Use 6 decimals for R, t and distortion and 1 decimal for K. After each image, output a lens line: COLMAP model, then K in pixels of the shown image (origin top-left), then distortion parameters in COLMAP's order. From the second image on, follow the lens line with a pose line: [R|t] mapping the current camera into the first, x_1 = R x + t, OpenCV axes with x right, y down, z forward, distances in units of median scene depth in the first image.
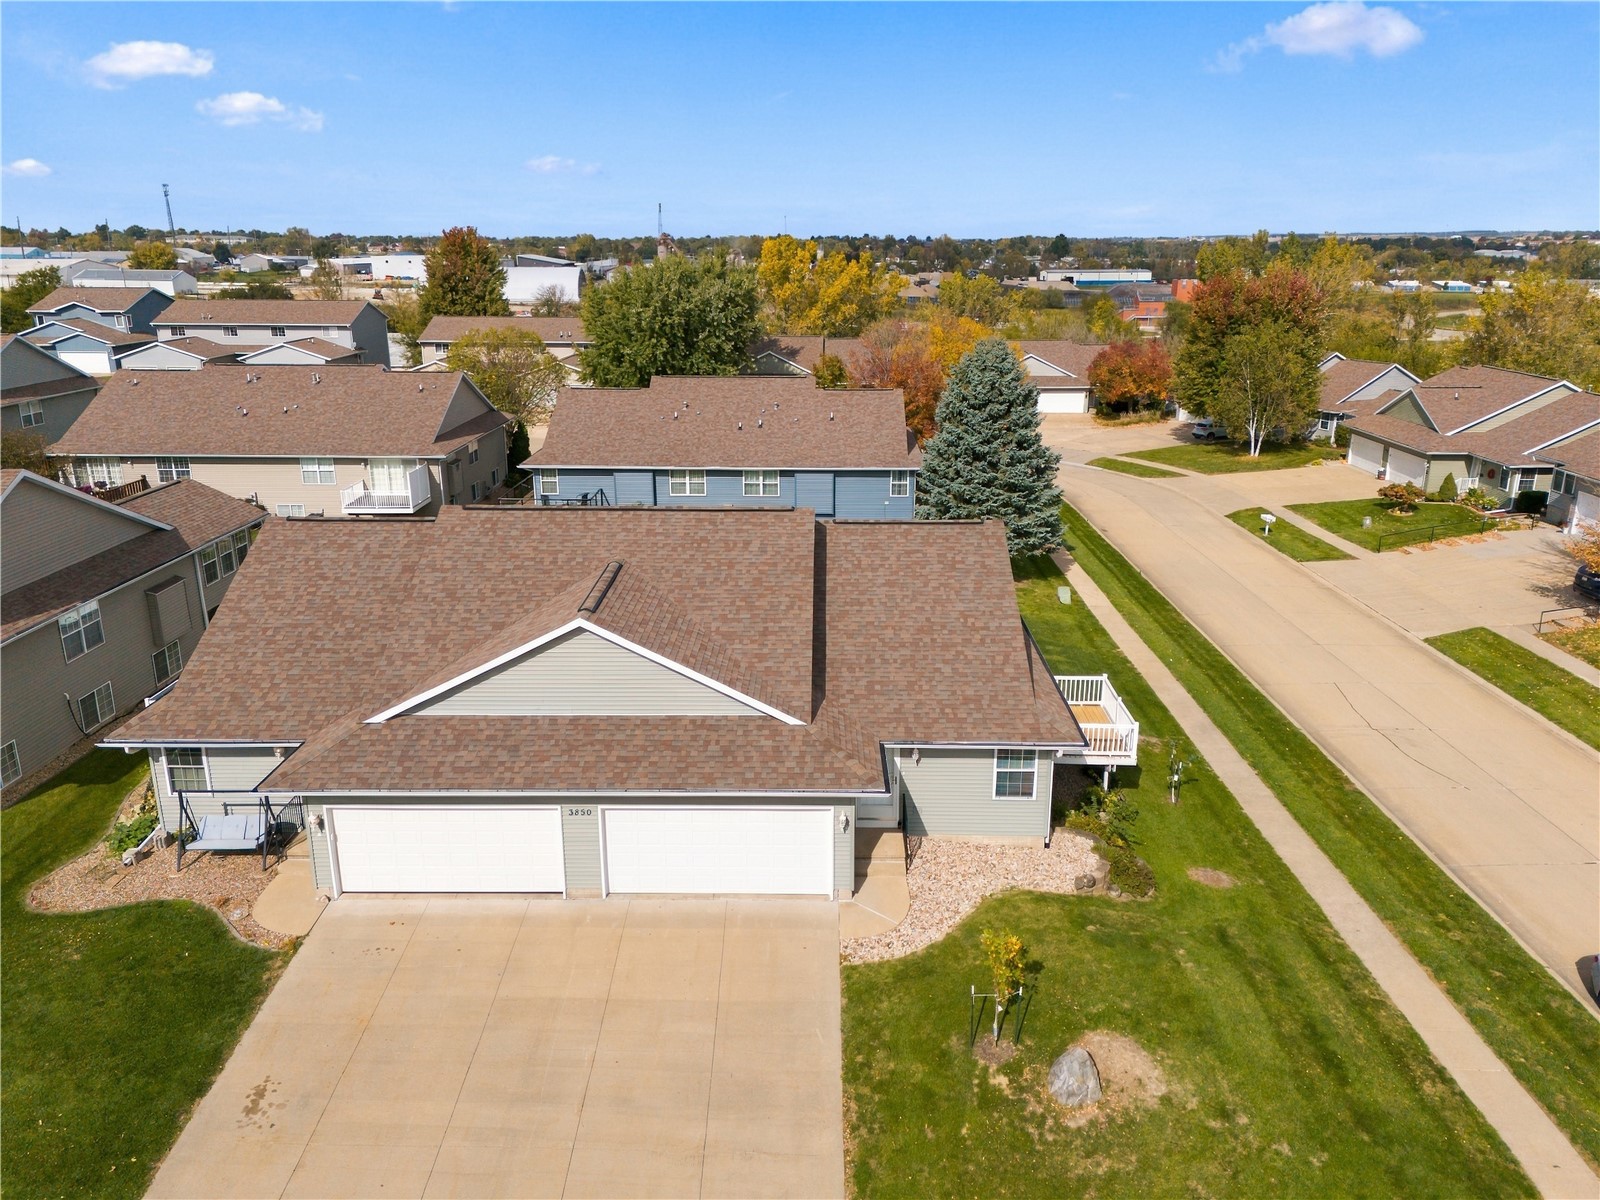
lens RADIAL K [[1155.6, 0, 800.0], [0, 1155.6, 600.0], [0, 0, 1]] dist [0.001092, -0.000651]
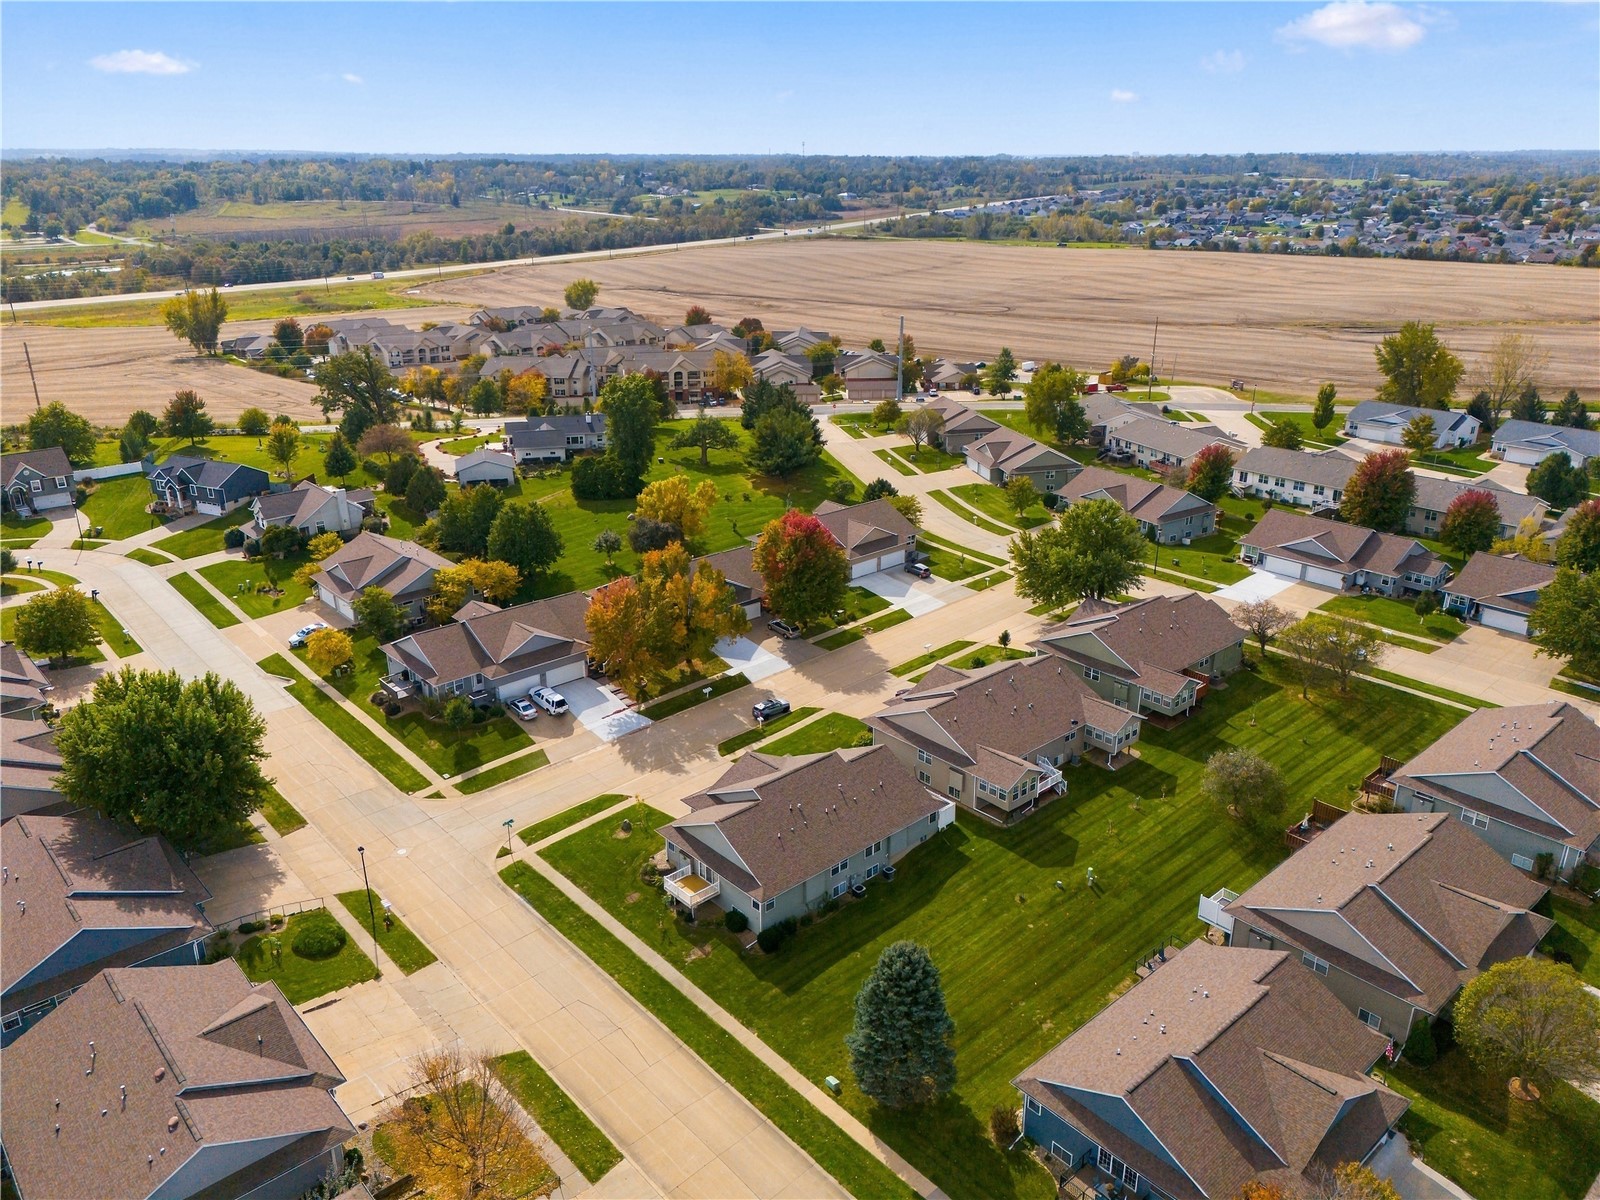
lens RADIAL K [[1155.6, 0, 800.0], [0, 1155.6, 600.0], [0, 0, 1]] dist [0.001092, -0.000651]
pose [[-0.709141, 0.261934, -0.654607, 1.165105], [-0.181979, 0.828978, 0.528847, -1.410233], [0.681177, 0.494152, -0.540196, 1.596602]]
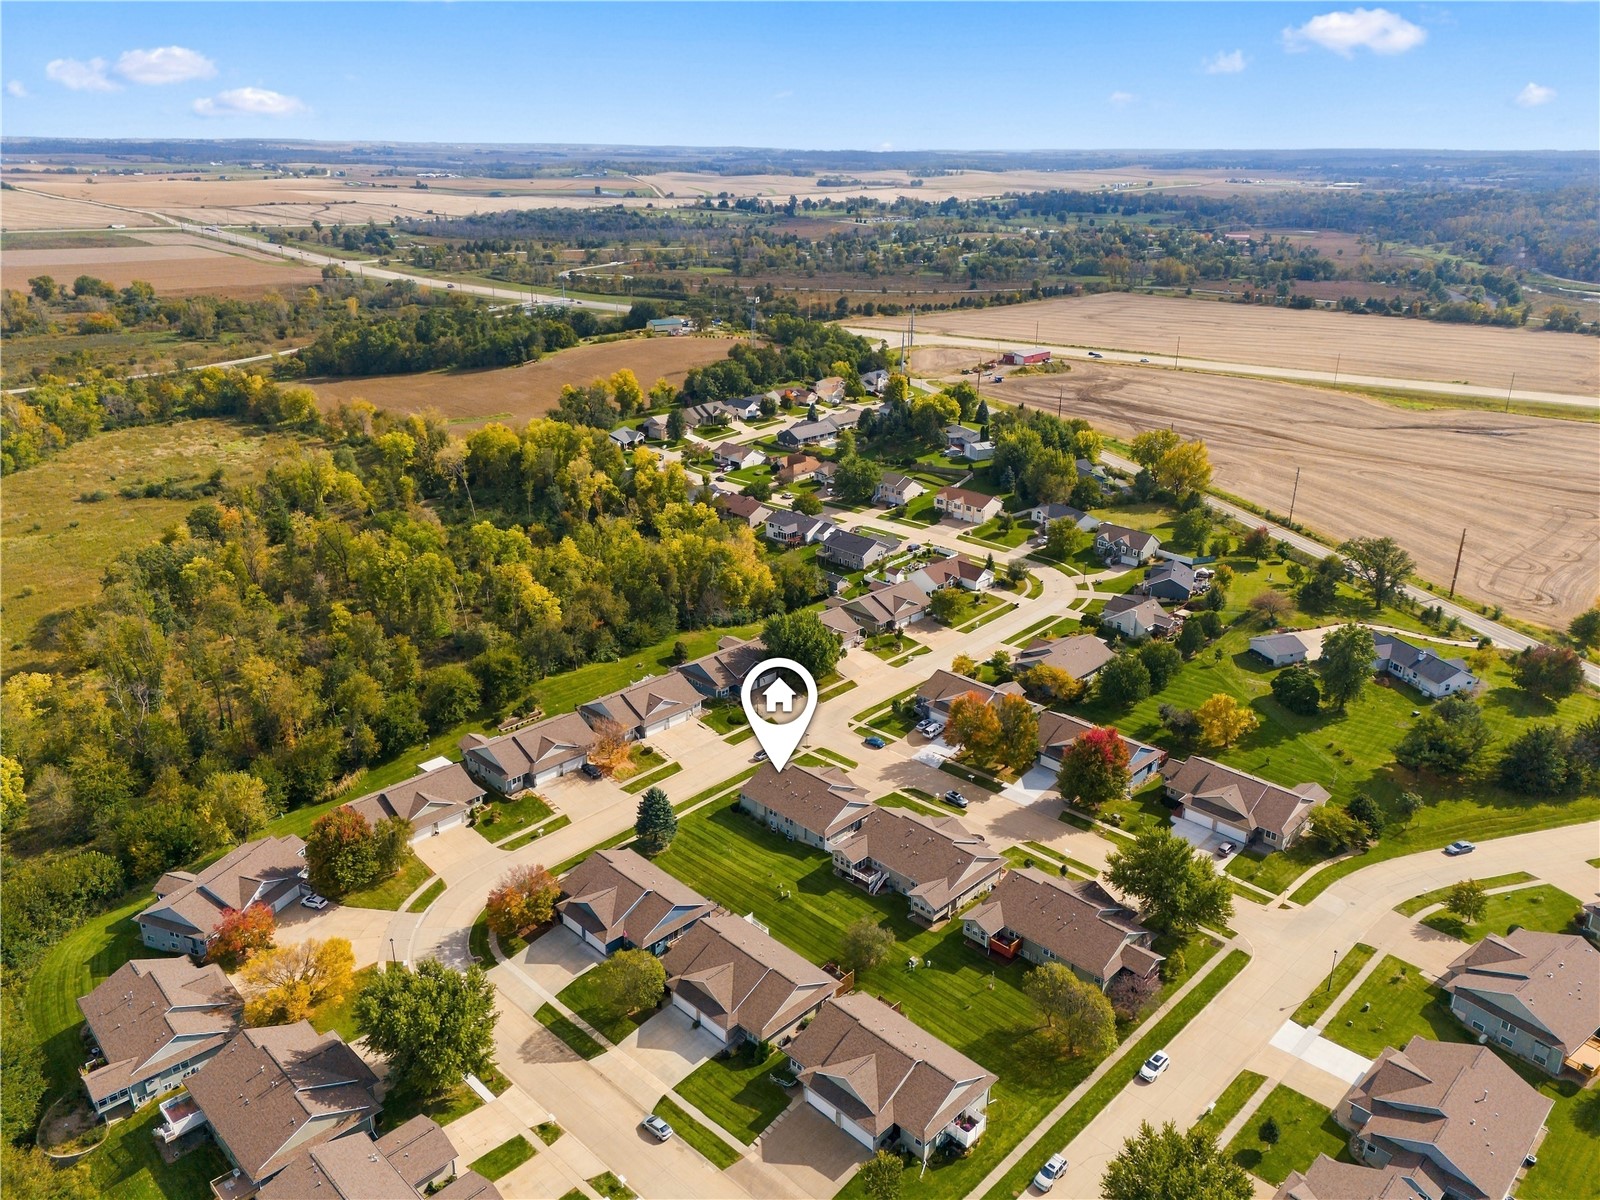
lens RADIAL K [[1155.6, 0, 800.0], [0, 1155.6, 600.0], [0, 0, 1]] dist [0.001092, -0.000651]
pose [[-0.745404, -0.239144, 0.622240, -2.603582], [0.182718, 0.824389, 0.535721, -2.908776], [-0.641083, 0.513023, -0.570807, 2.770035]]
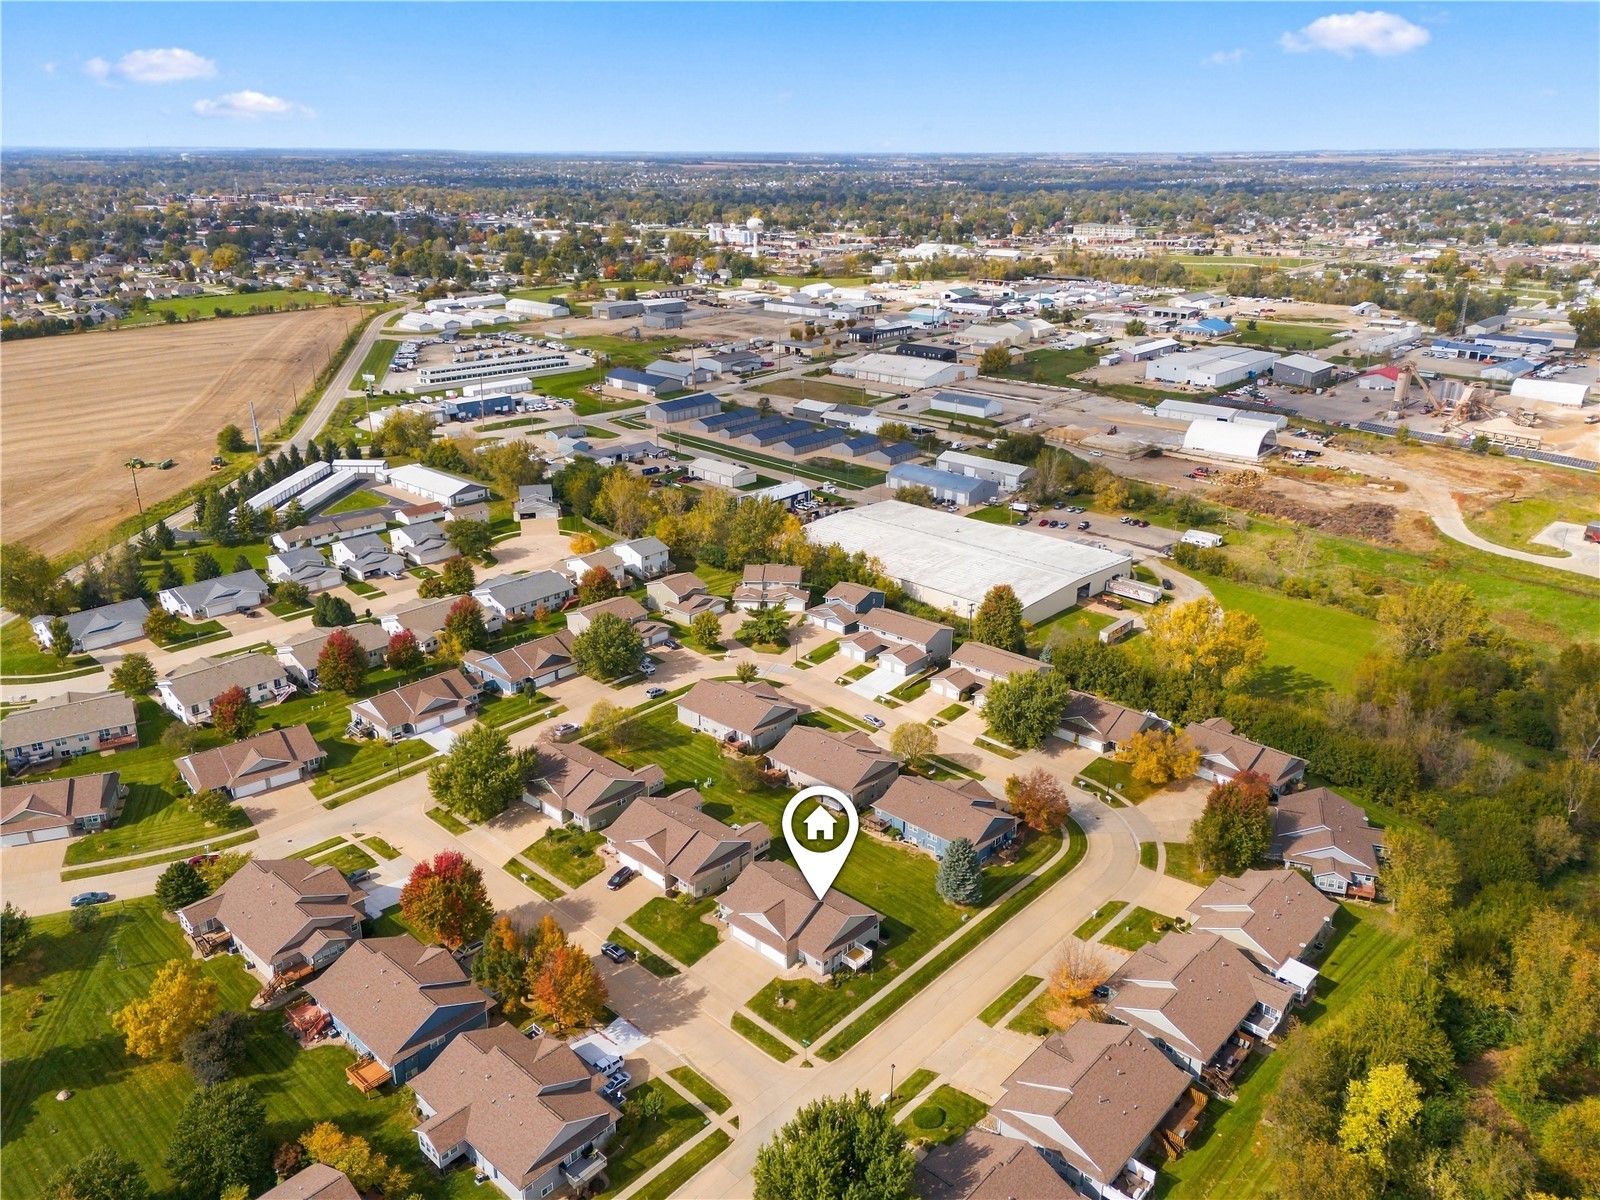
lens RADIAL K [[1155.6, 0, 800.0], [0, 1155.6, 600.0], [0, 0, 1]] dist [0.001092, -0.000651]
pose [[0.767653, 0.244680, -0.592319, 1.809598], [-0.187339, 0.969551, 0.157717, -1.497725], [0.612873, -0.010107, 0.790117, -2.199336]]
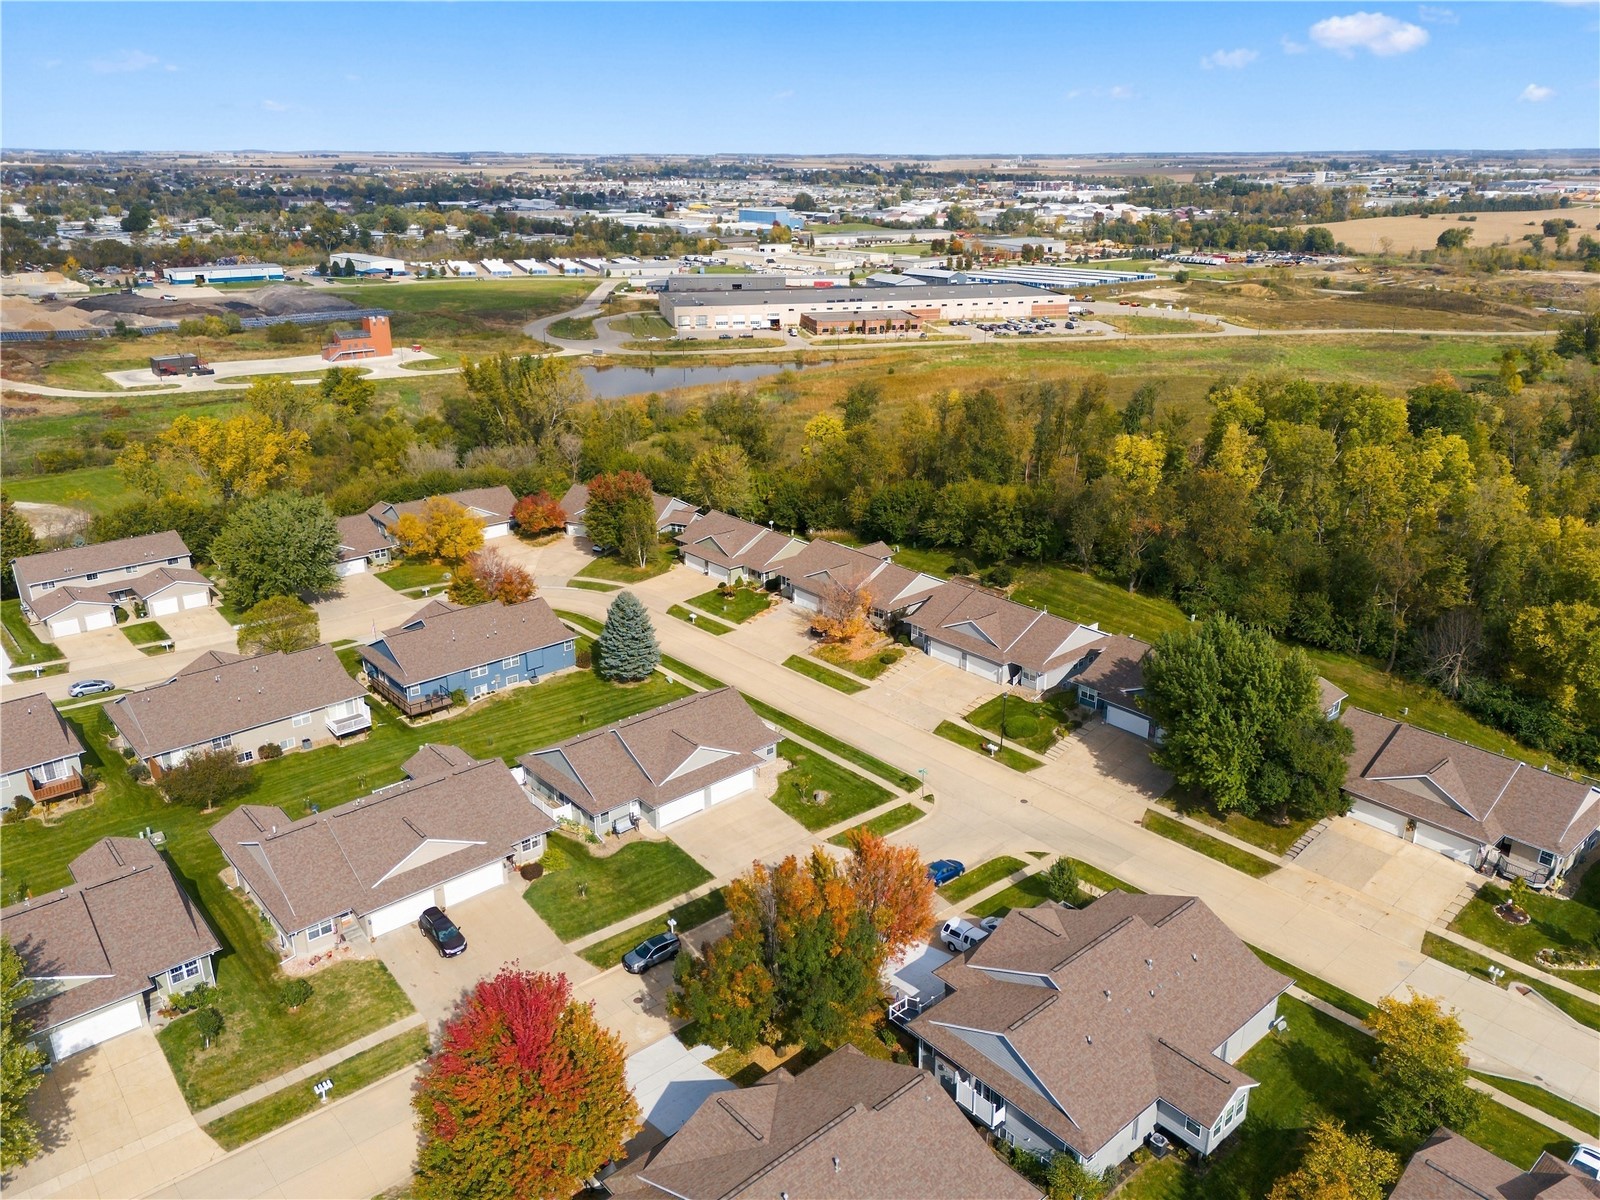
lens RADIAL K [[1155.6, 0, 800.0], [0, 1155.6, 600.0], [0, 0, 1]] dist [0.001092, -0.000651]
pose [[0.723752, -0.233973, 0.649184, -1.355921], [0.185029, 0.972114, 0.144078, -0.558936], [-0.664791, 0.015842, 0.746862, -1.303565]]
